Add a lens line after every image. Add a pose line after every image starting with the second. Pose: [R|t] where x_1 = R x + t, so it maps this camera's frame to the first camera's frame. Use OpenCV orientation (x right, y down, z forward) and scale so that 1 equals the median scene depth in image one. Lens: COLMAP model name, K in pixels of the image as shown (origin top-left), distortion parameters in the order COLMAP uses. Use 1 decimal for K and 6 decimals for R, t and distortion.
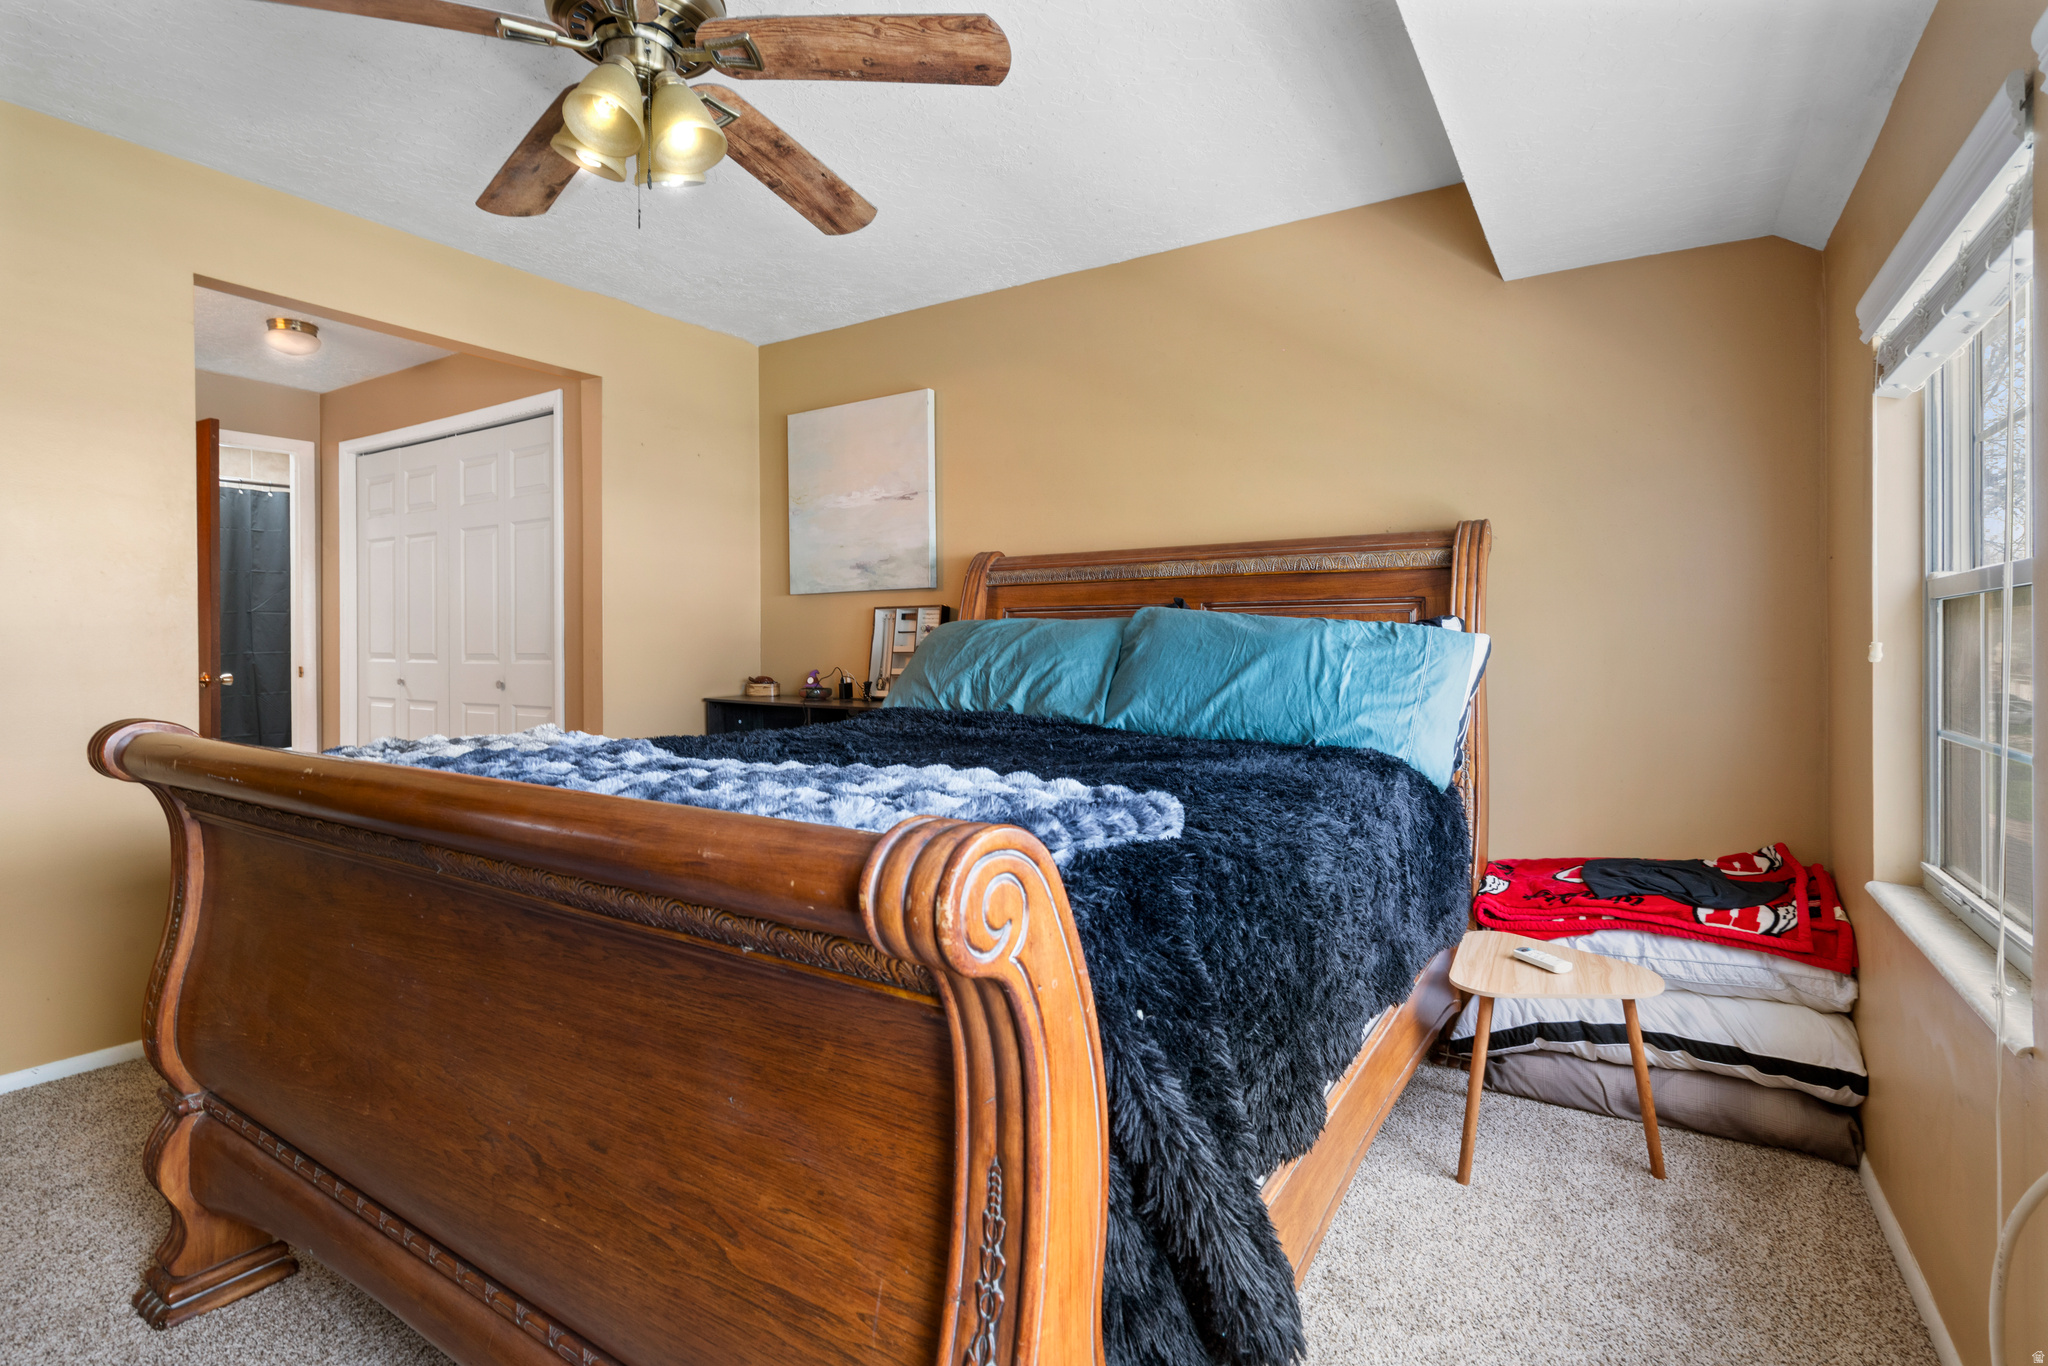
lens RADIAL K [[976.5, 0, 1020.0], [0, 976.5, 648.0], [0, 0, 1]] dist [0.000401, 0.000030]
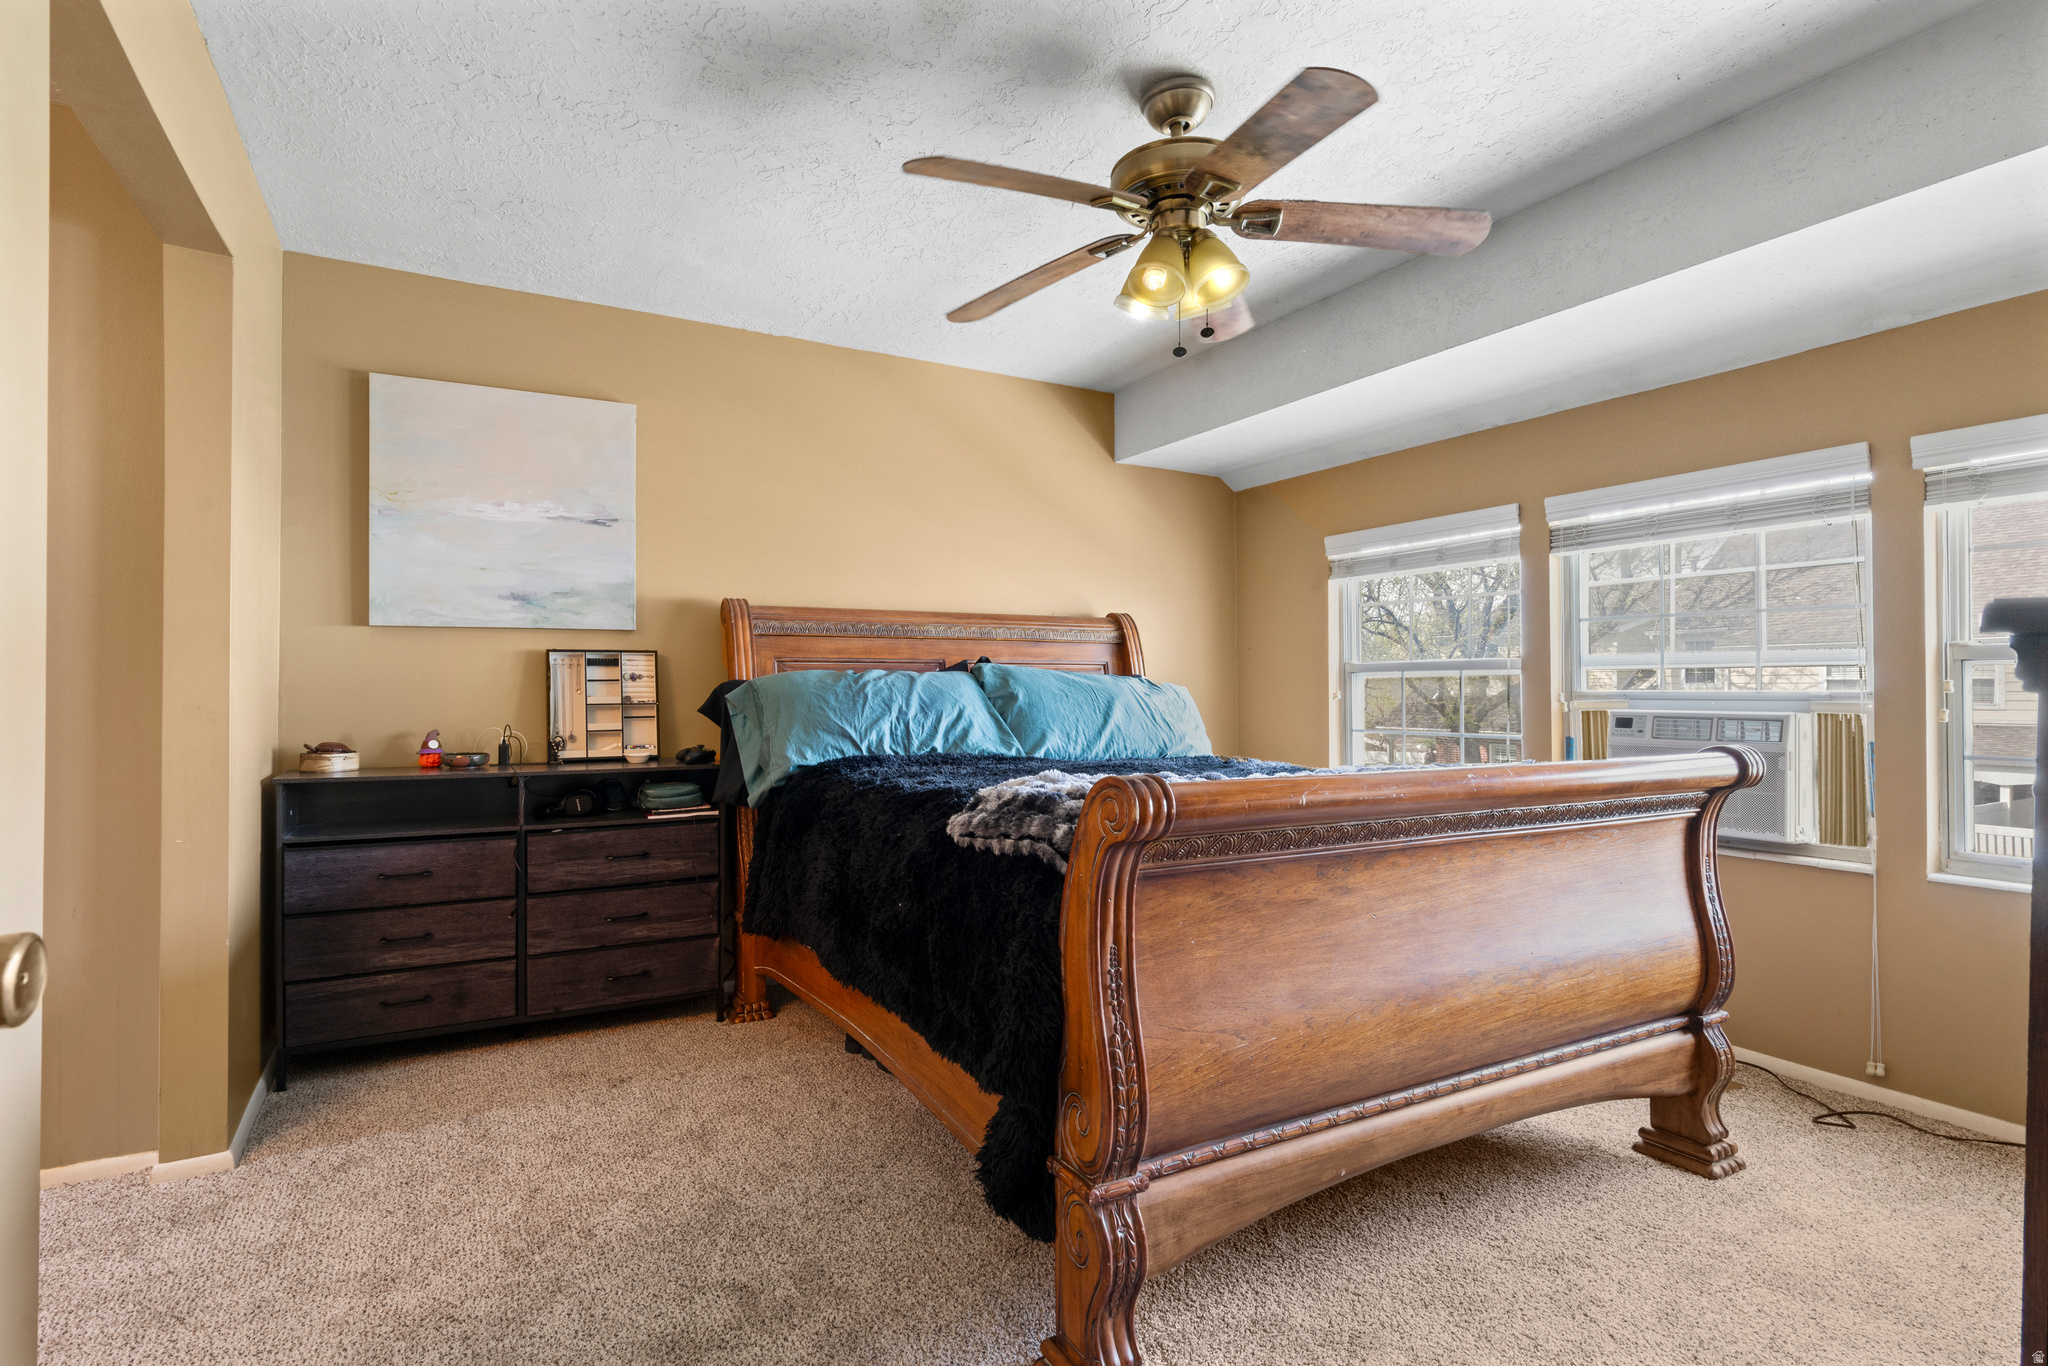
lens RADIAL K [[971.3, 0, 1024.0], [0, 971.3, 683.0], [0, 0, 1]] dist [-0.003174, -0.000058]
pose [[0.472426, 0.006965, 0.881343, -0.689040], [0.005789, 0.999923, -0.011005, -0.002488], [-0.881351, 0.010301, 0.472349, 0.273452]]
